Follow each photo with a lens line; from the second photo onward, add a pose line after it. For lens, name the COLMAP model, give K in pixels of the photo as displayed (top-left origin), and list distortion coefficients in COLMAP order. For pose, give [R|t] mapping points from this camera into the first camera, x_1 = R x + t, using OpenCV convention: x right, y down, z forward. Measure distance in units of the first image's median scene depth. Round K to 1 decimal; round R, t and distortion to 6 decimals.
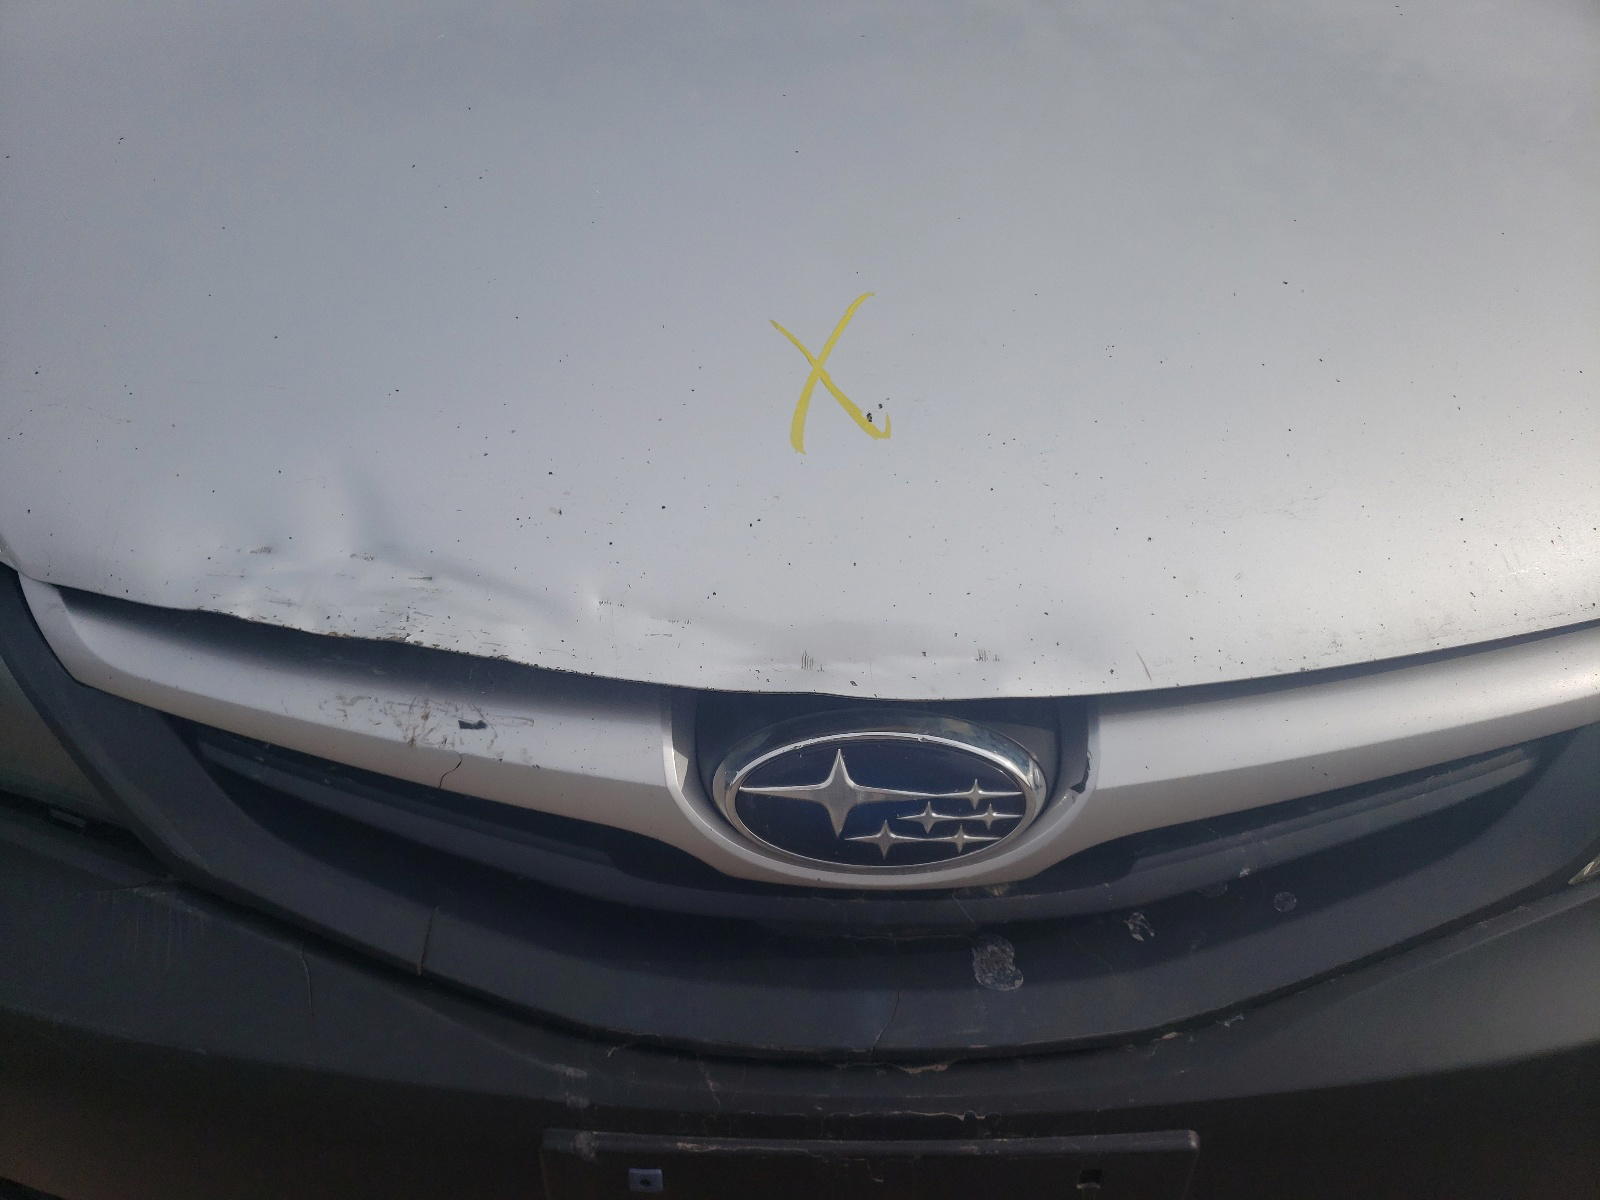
lens RADIAL K [[1195.3, 0, 798.9], [0, 1195.3, 599.9], [0, 0, 1]] dist [-0.000035, 0.006841]
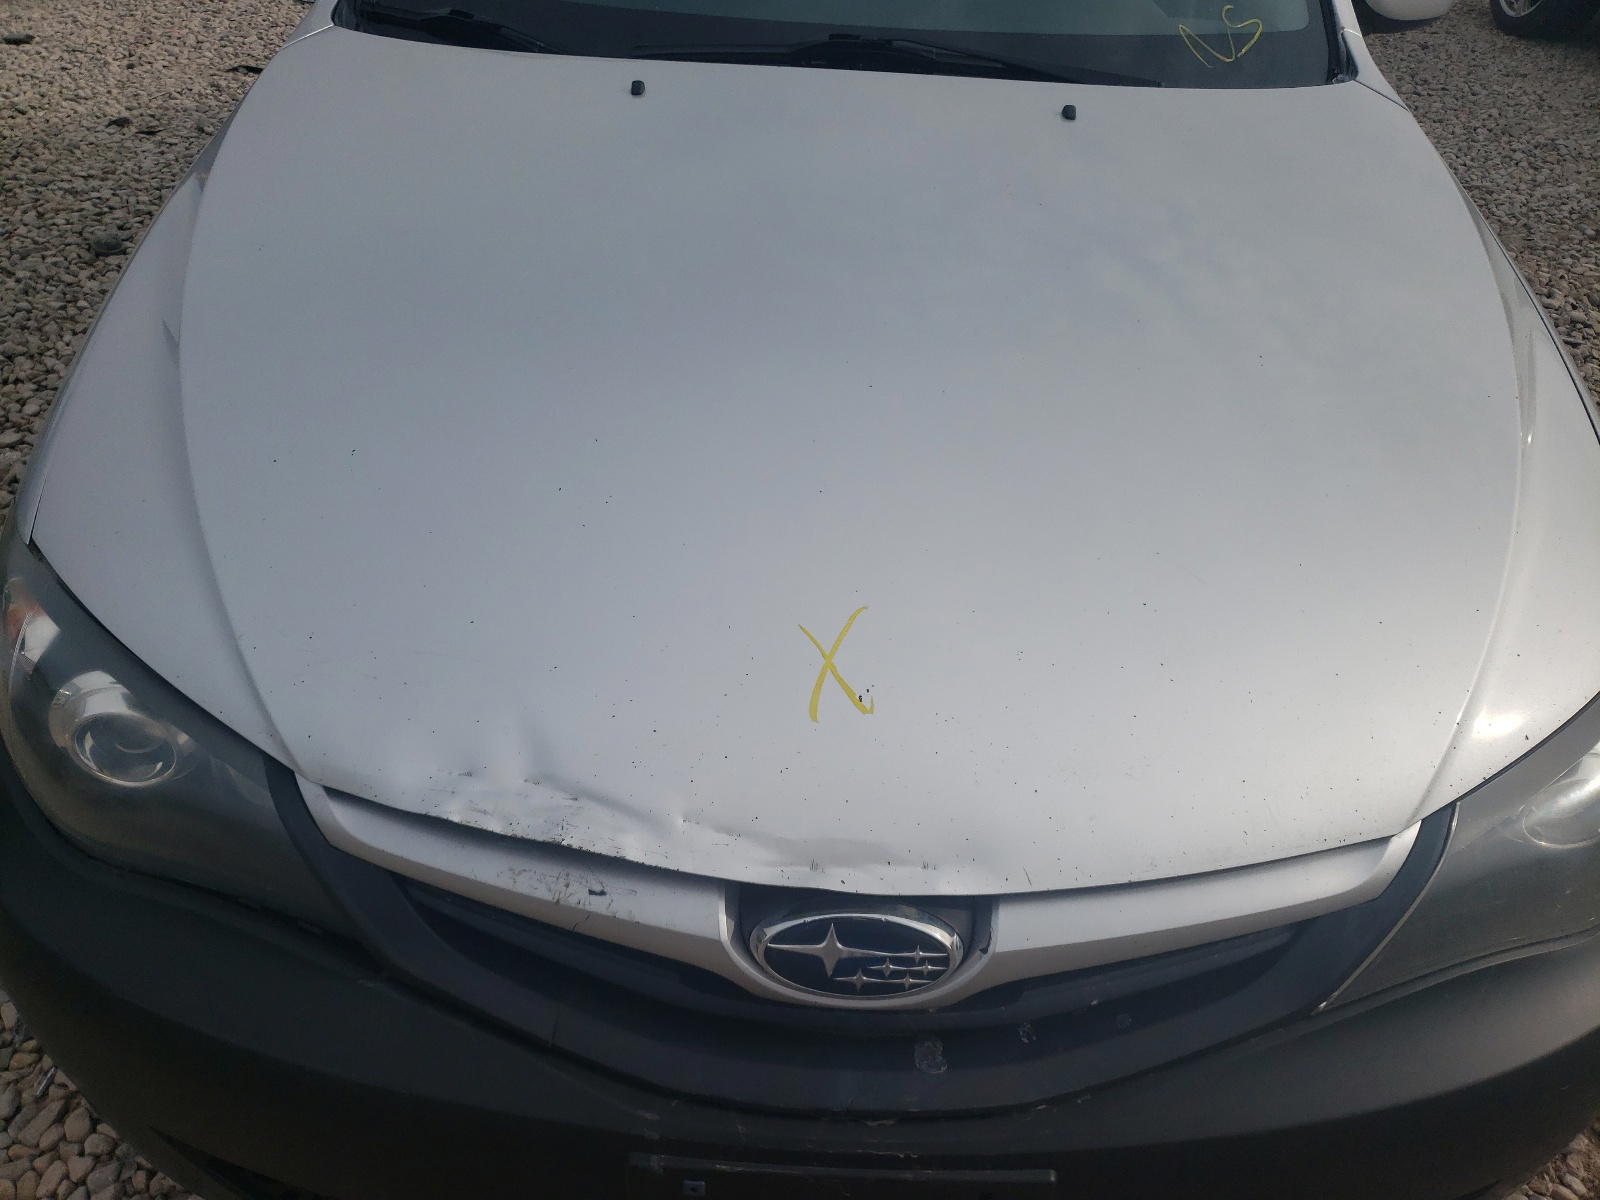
lens RADIAL K [[1213.2, 0, 798.3], [0, 1213.2, 600.3], [0, 0, 1]] dist [-0.009011, -0.001161]
pose [[0.999170, 0.040682, 0.002274, -0.030019], [-0.040688, 0.999168, 0.002852, -0.282214], [-0.002157, -0.002942, 0.999993, -0.559211]]
